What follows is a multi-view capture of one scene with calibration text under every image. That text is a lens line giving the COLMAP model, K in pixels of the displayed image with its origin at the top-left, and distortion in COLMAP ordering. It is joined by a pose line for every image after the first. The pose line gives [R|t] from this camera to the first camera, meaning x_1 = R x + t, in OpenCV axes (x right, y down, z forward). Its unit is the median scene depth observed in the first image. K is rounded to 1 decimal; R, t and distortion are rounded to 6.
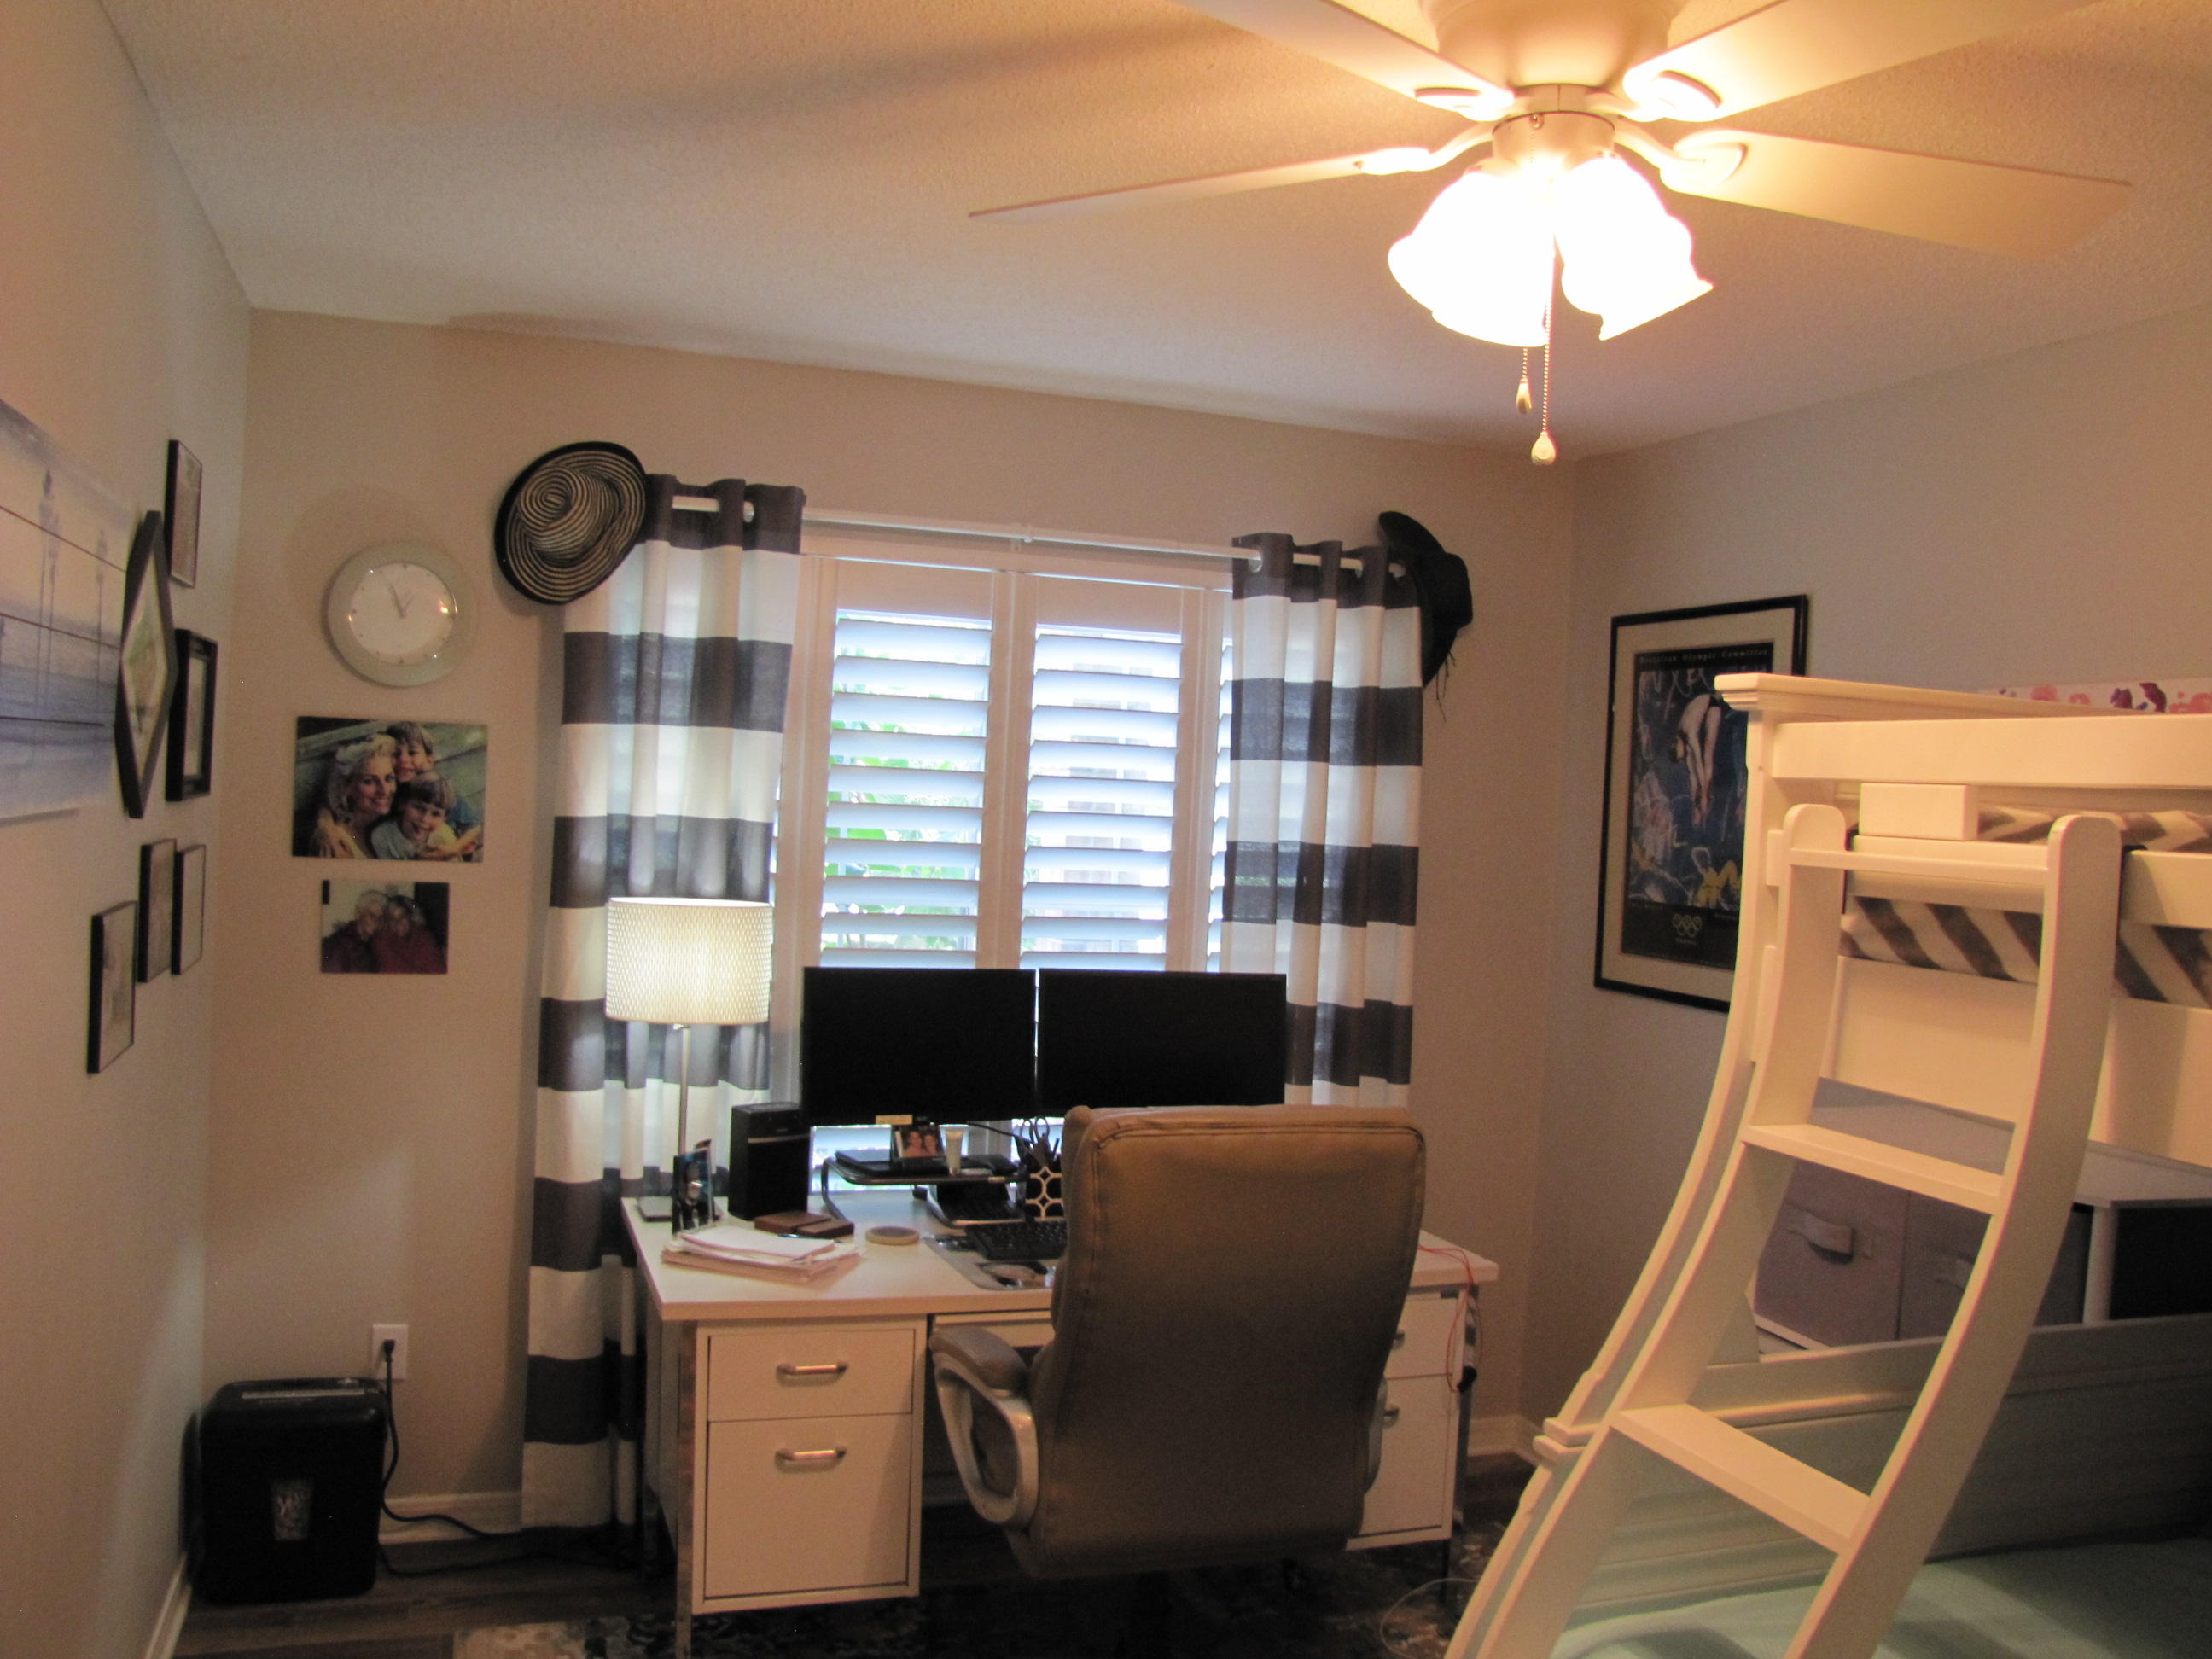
lens RADIAL K [[1824.1, 0, 1110.8], [0, 1824.1, 829.4], [0, 0, 1]] dist [-0.180026, 0.155994]
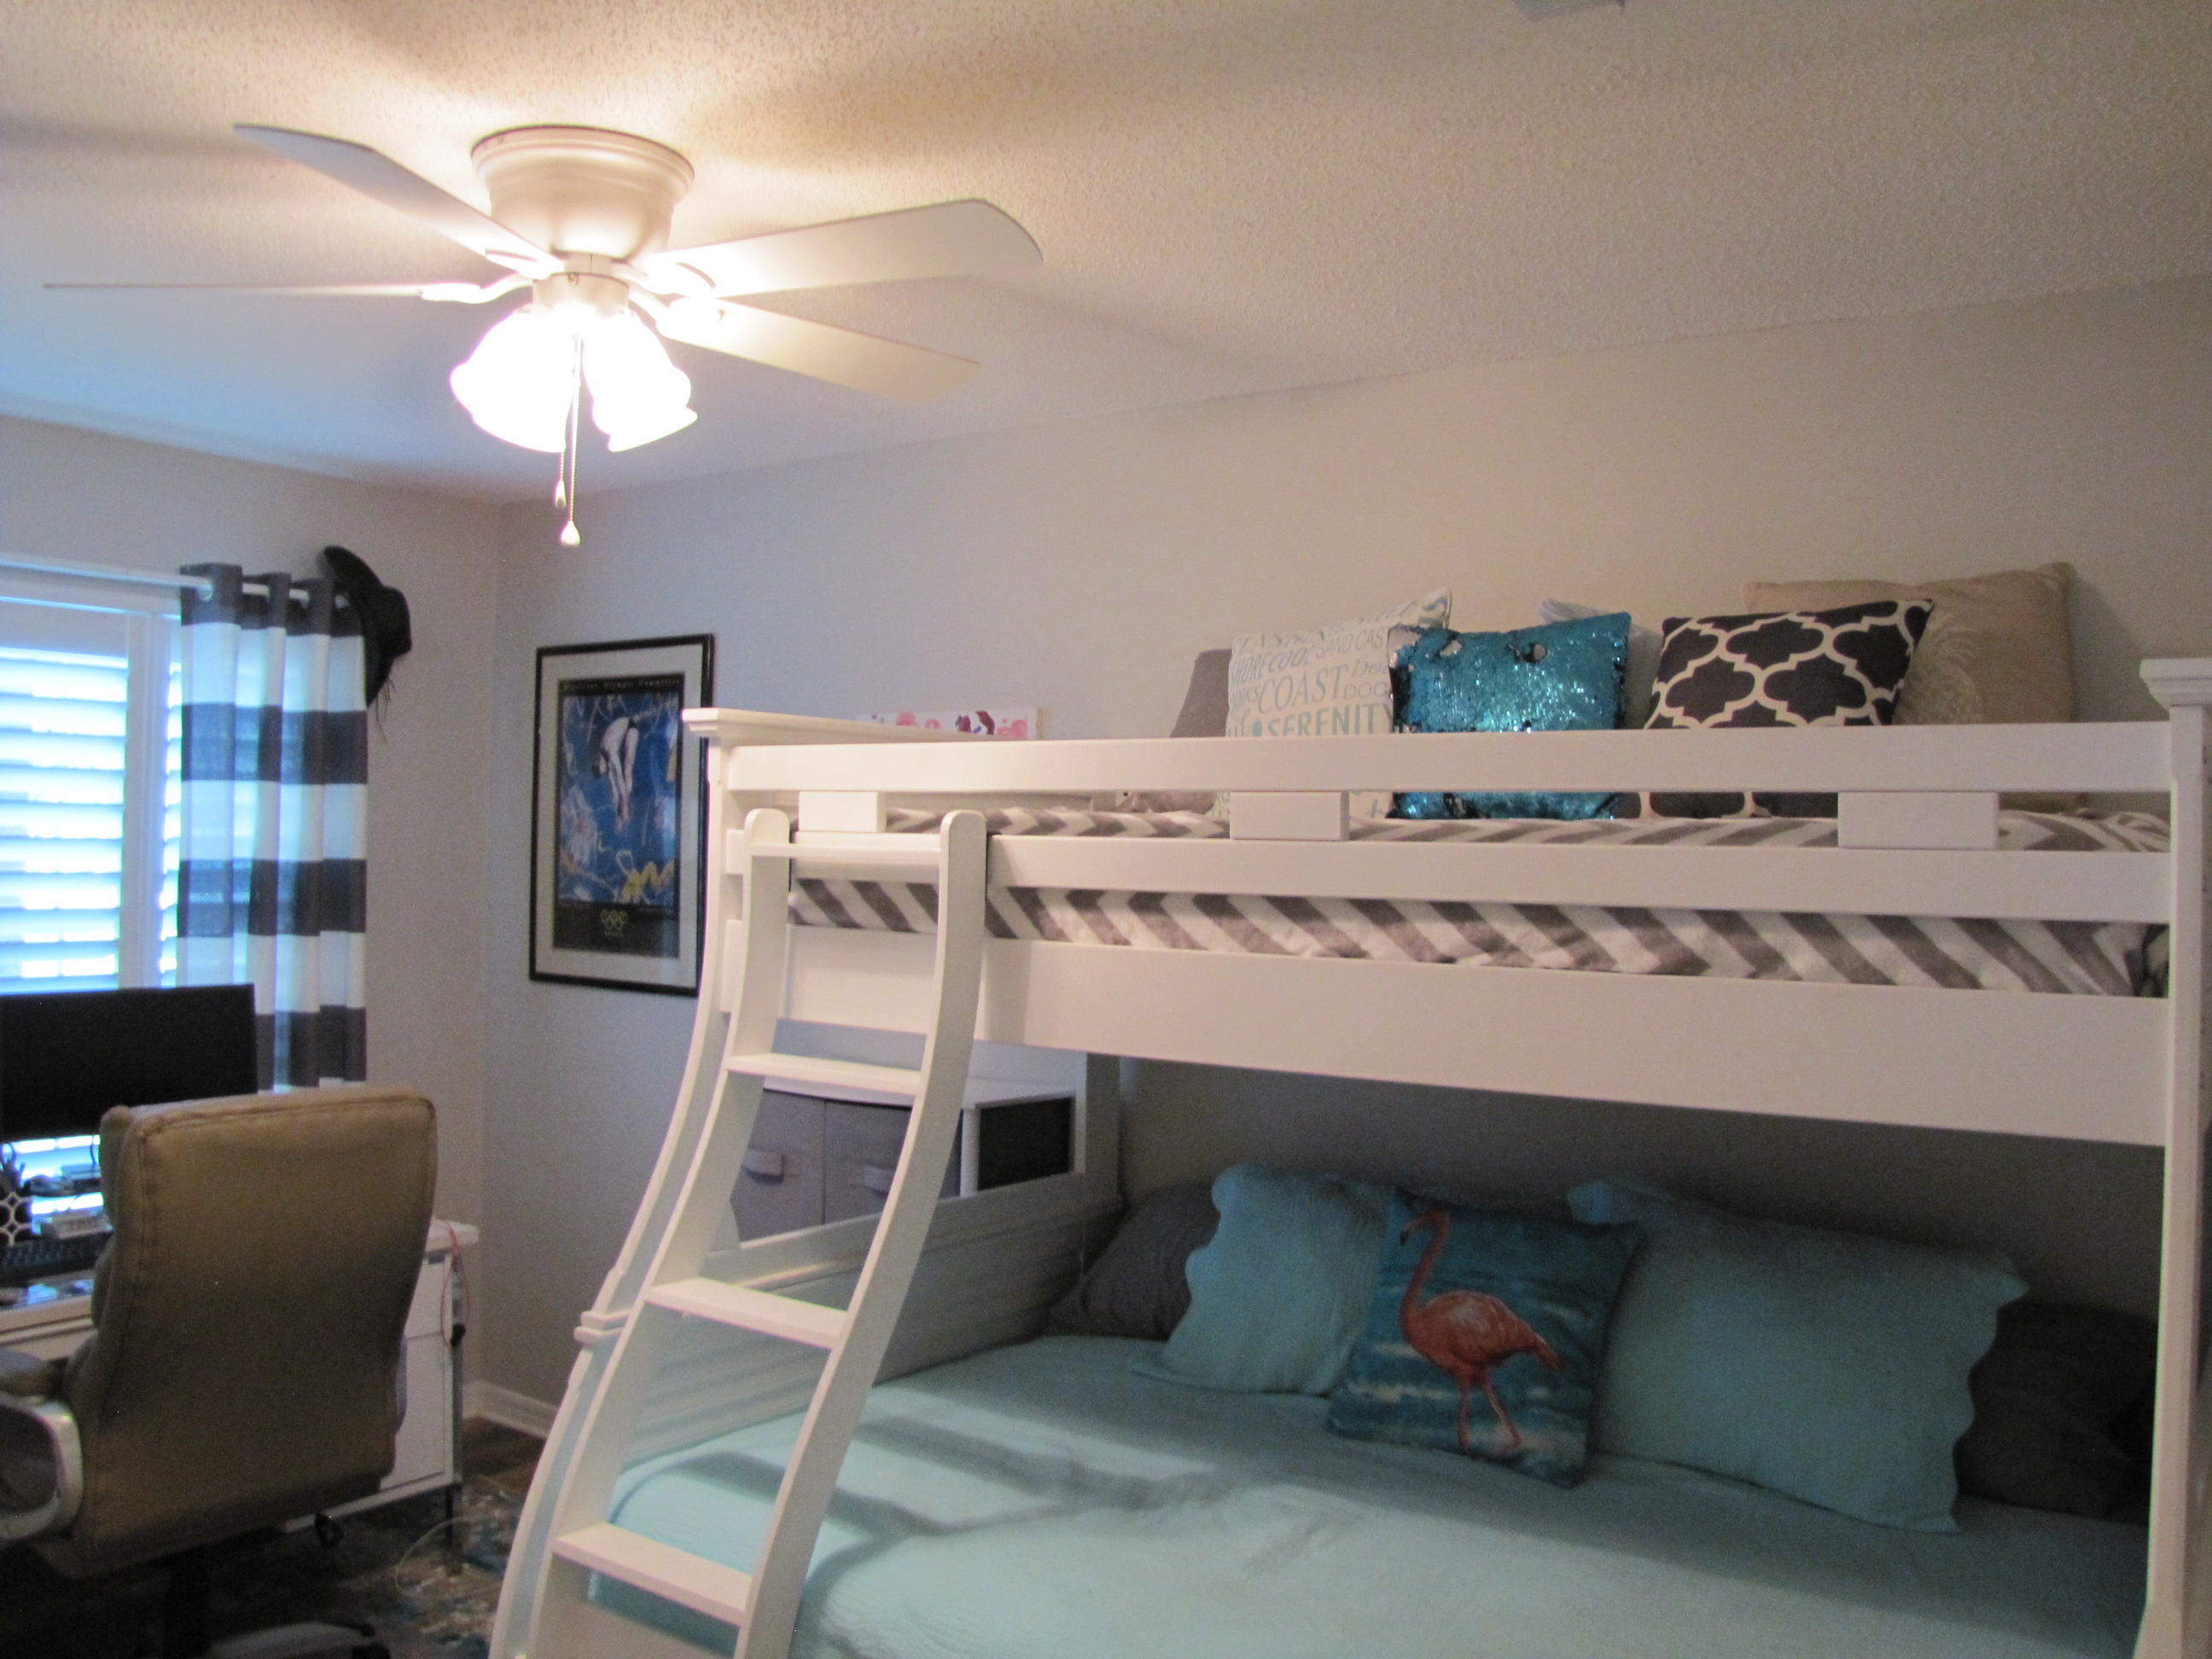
lens RADIAL K [[1824.1, 0, 1110.8], [0, 1824.1, 829.4], [0, 0, 1]] dist [-0.180026, 0.155994]
pose [[0.811385, -0.026240, 0.583923, -0.091903], [0.030322, 0.999536, 0.002783, 0.002421], [-0.583726, 0.015448, 0.811804, -0.119528]]
